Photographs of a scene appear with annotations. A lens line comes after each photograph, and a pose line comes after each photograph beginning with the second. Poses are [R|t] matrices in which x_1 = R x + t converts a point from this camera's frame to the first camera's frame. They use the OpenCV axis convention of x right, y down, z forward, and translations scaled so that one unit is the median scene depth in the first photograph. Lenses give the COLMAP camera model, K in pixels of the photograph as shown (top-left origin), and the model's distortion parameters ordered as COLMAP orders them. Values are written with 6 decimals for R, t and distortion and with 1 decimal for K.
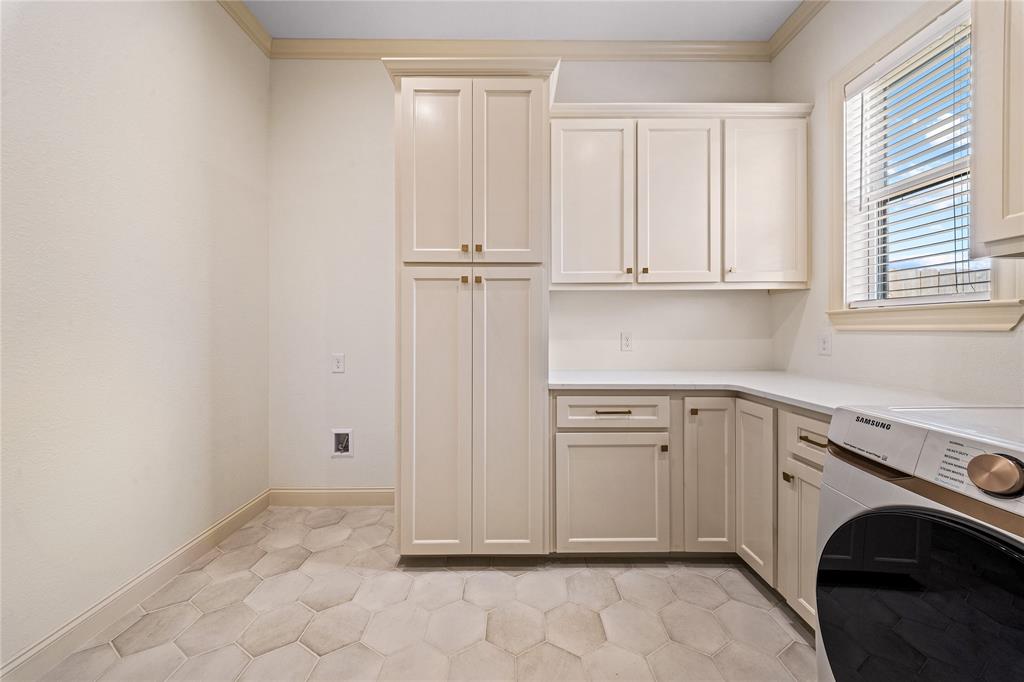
lens RADIAL K [[355.2, 0, 518.2], [0, 355.2, 320.7], [0, 0, 1]] dist [0.008565, -0.005457]
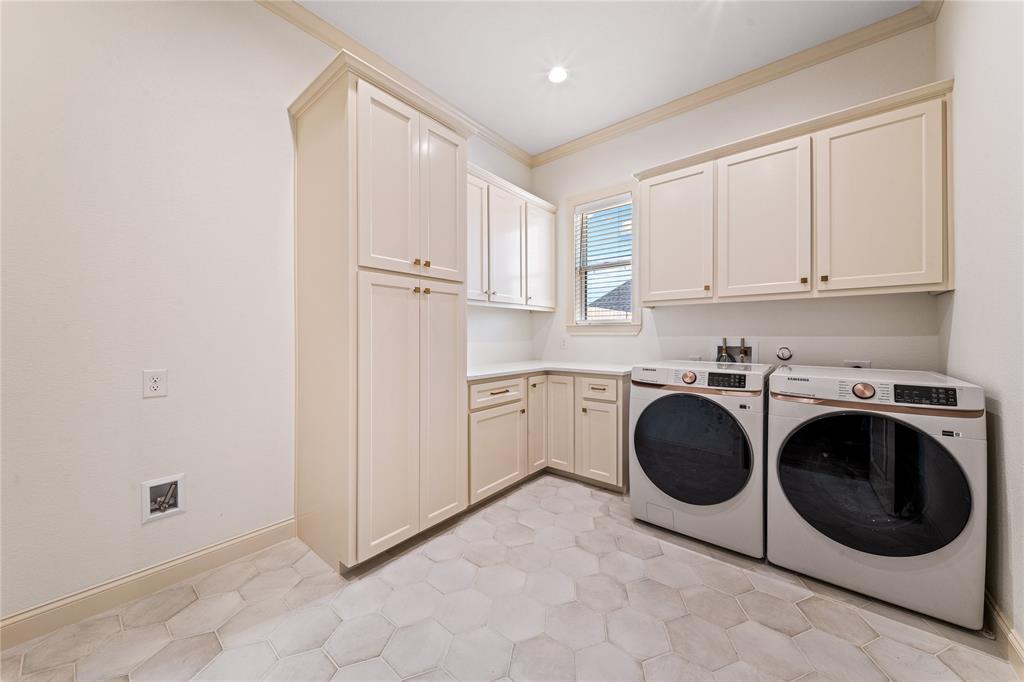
lens RADIAL K [[355.2, 0, 518.2], [0, 355.2, 320.7], [0, 0, 1]] dist [0.008565, -0.005457]
pose [[0.631758, 0.032813, 0.774471, -0.800395], [-0.021538, 0.999461, -0.024776, 0.002690], [-0.774867, -0.001028, 0.632124, 0.037578]]
